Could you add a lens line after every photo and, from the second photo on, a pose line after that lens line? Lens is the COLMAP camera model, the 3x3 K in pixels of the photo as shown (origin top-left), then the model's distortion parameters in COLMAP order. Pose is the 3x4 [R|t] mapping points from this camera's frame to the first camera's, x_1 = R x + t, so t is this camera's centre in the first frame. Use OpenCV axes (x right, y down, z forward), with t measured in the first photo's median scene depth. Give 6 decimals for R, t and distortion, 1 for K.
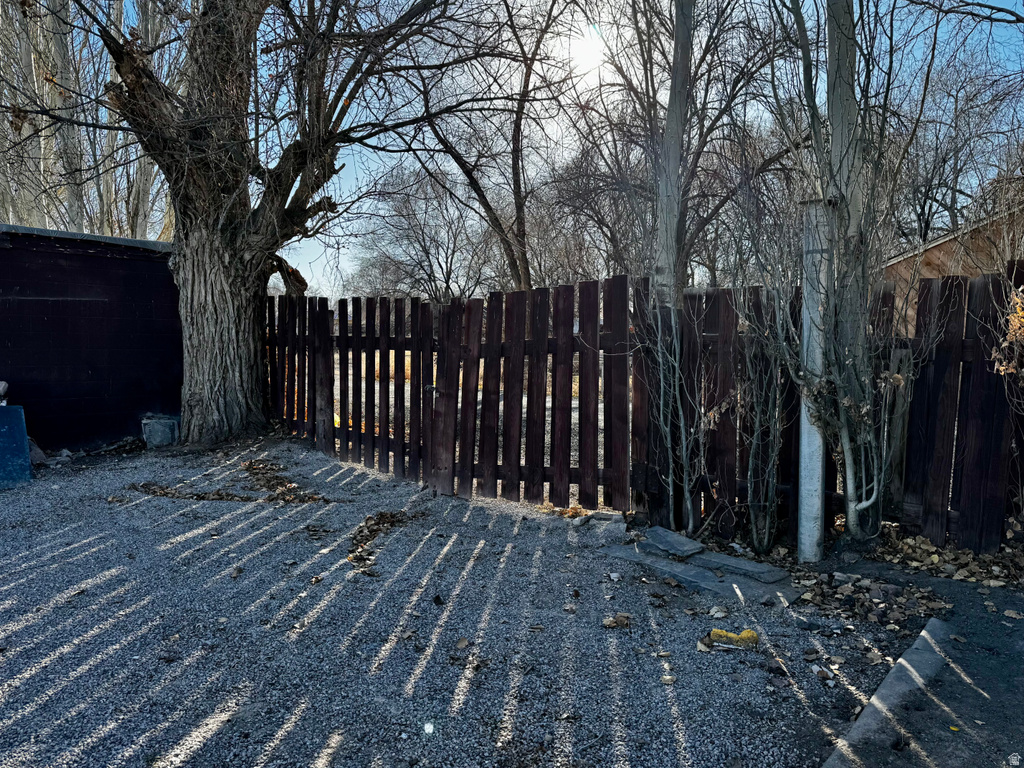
lens RADIAL K [[748.8, 0, 512.3], [0, 748.8, 387.9], [0, 0, 1]] dist [0.049213, -0.007902]
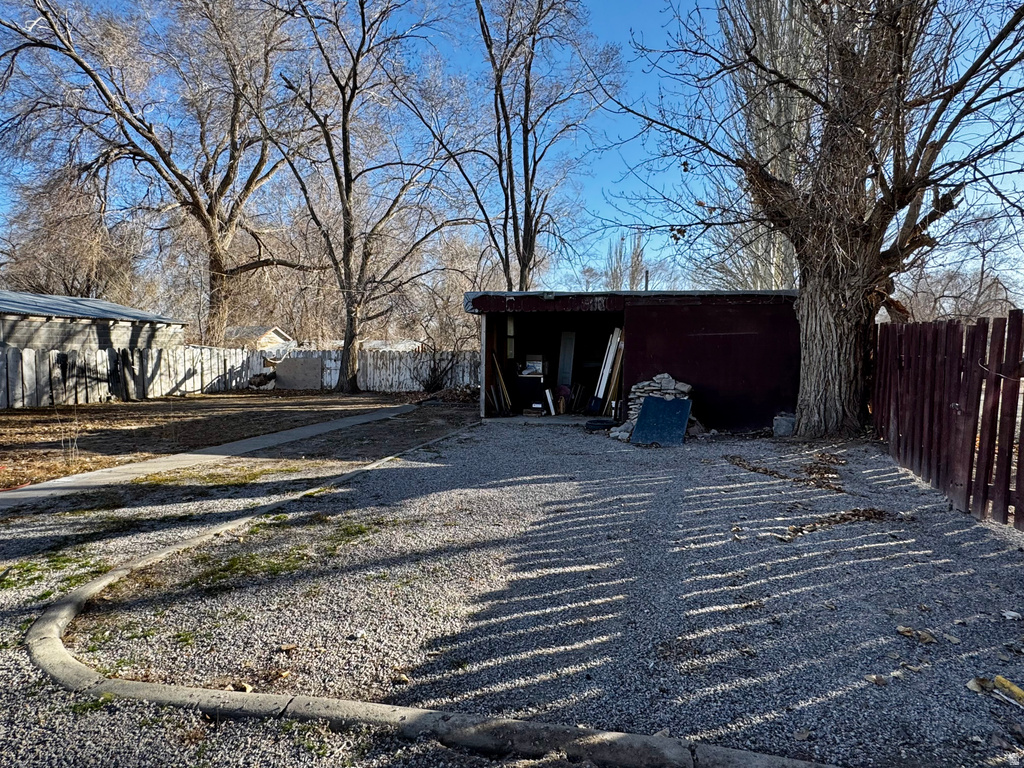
lens RADIAL K [[565.2, 0, 512.4], [0, 565.2, 382.9], [0, 0, 1]] dist [0.049362, 0.000469]
pose [[0.496510, 0.040894, -0.867067, 0.242093], [-0.059515, 0.998143, 0.012996, -0.005952], [0.865988, 0.045151, 0.498022, 0.044172]]
